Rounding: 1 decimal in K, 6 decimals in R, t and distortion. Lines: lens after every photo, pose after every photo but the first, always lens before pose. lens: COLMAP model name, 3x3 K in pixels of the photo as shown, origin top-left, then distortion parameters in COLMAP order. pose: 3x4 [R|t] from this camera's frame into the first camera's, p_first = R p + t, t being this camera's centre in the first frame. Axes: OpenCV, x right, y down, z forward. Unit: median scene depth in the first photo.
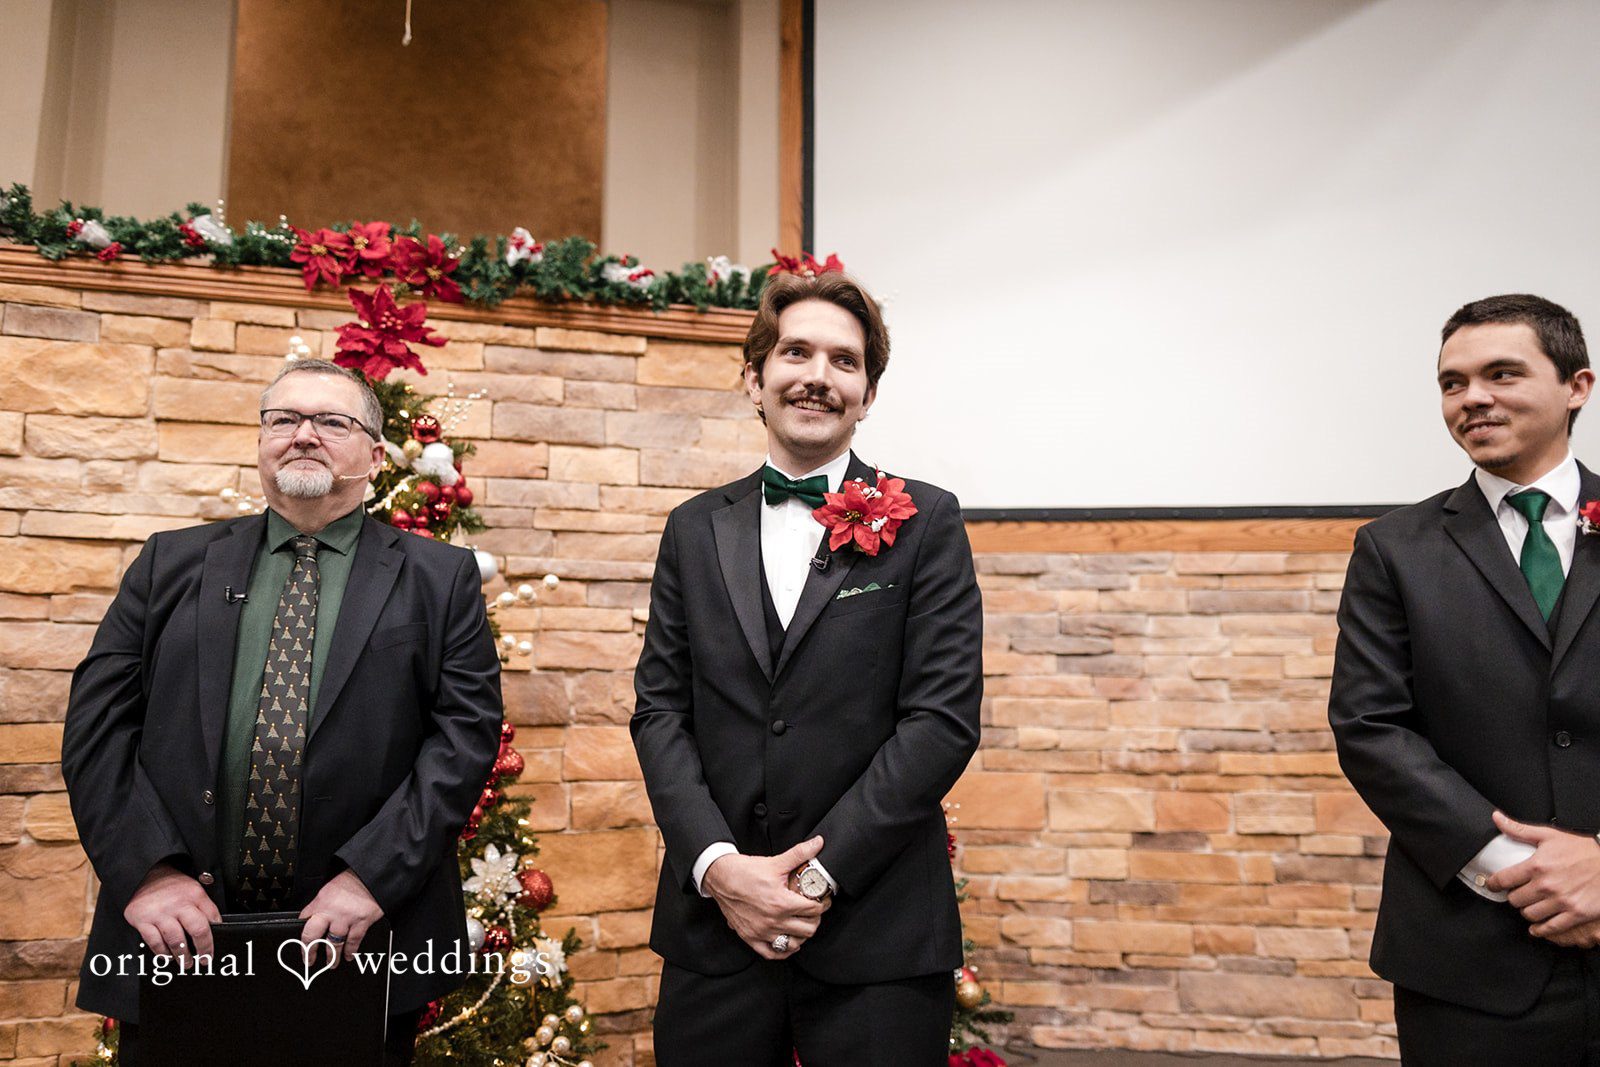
lens RADIAL K [[1123.9, 0, 760.5], [0, 1123.9, 538.5], [0, 0, 1]] dist [0.002649, 0.002771]
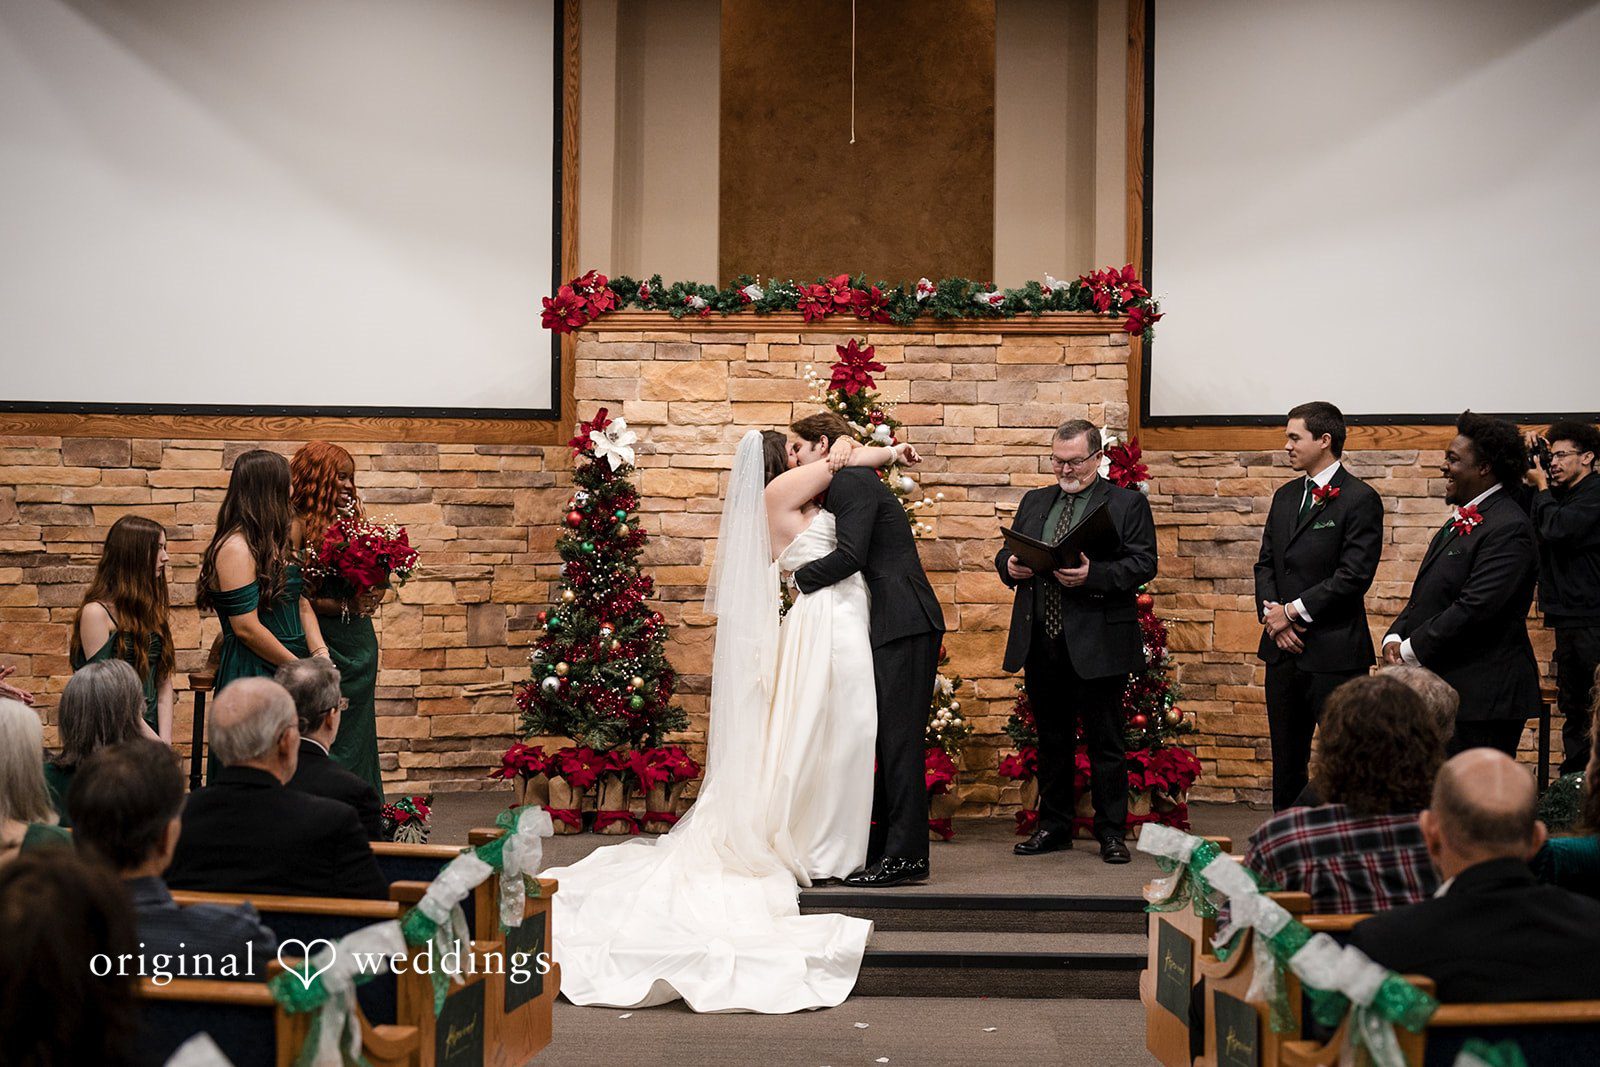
lens RADIAL K [[2401.8, 0, 777.7], [0, 2401.8, 513.8], [0, 0, 1]] dist [-0.003154, 0.000000]
pose [[0.955185, 0.003095, -0.295993, 0.621979], [0.031841, 0.993069, 0.113138, -0.327971], [0.294291, -0.117493, 0.948466, -2.433745]]
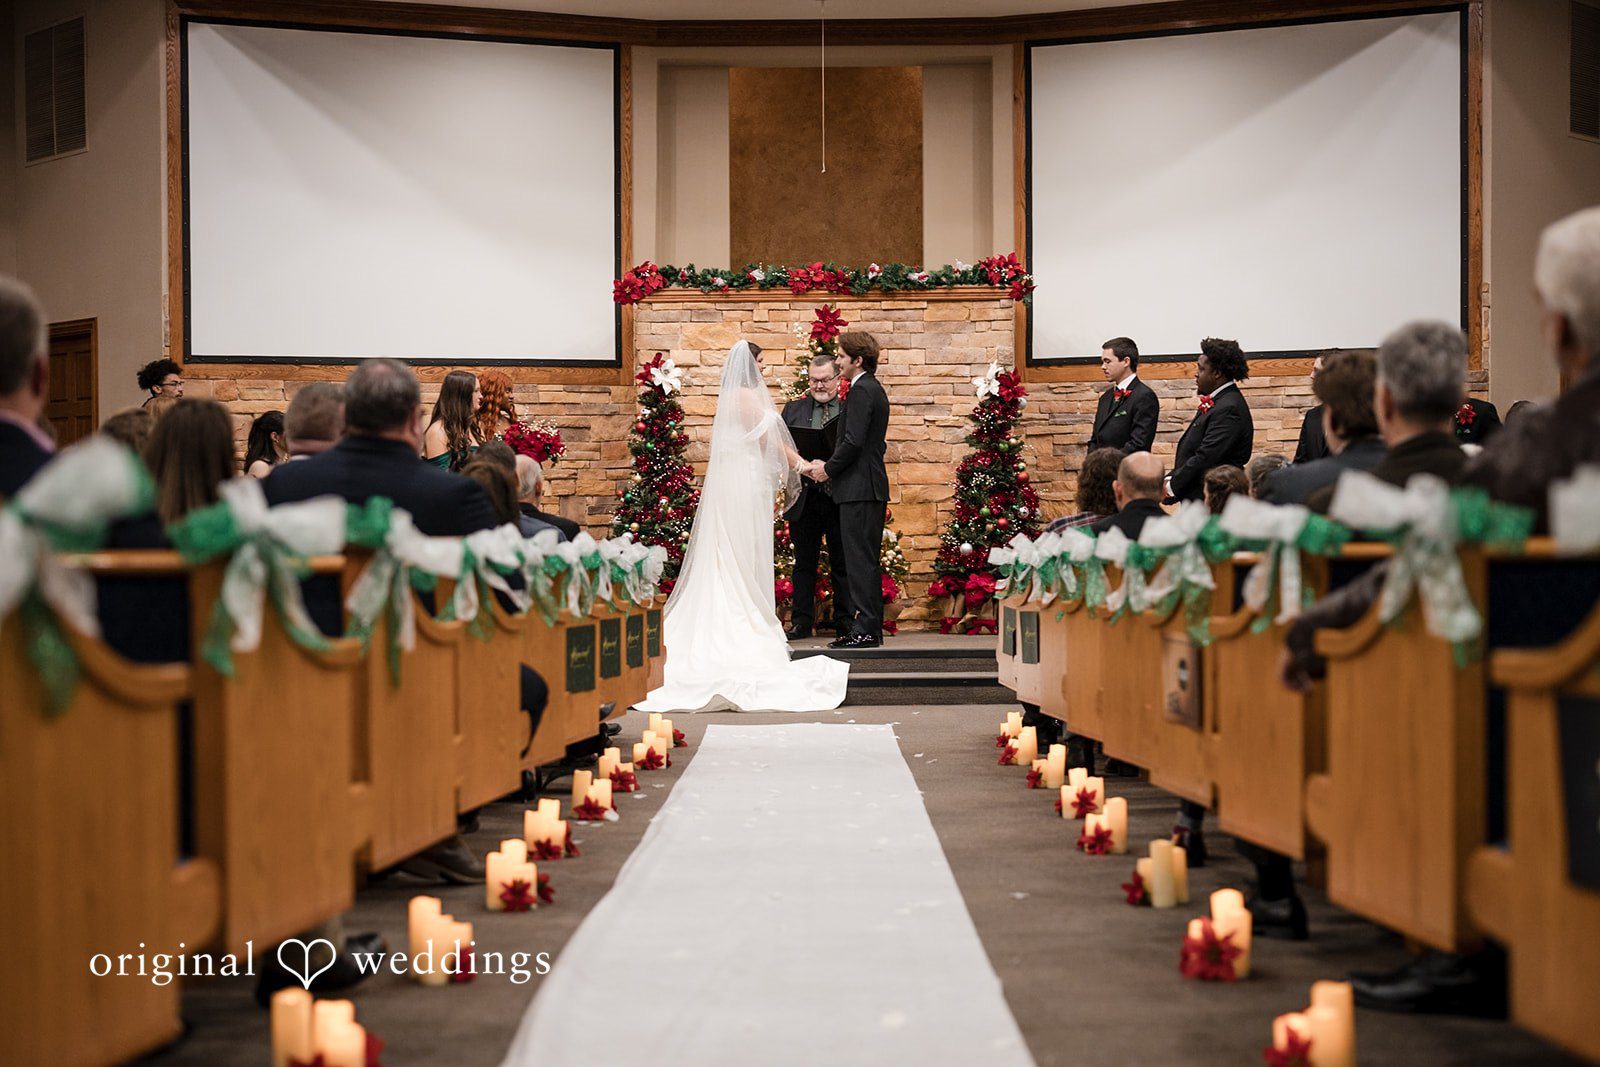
lens RADIAL K [[2336.7, 0, 789.6], [0, 2336.7, 526.2], [0, 0, 1]] dist [-0.012998, 0.000000]
pose [[0.960073, -0.010125, -0.279565, 1.009788], [0.044095, 0.992330, 0.115488, -0.293985], [0.276251, -0.123204, 0.953156, -3.901751]]
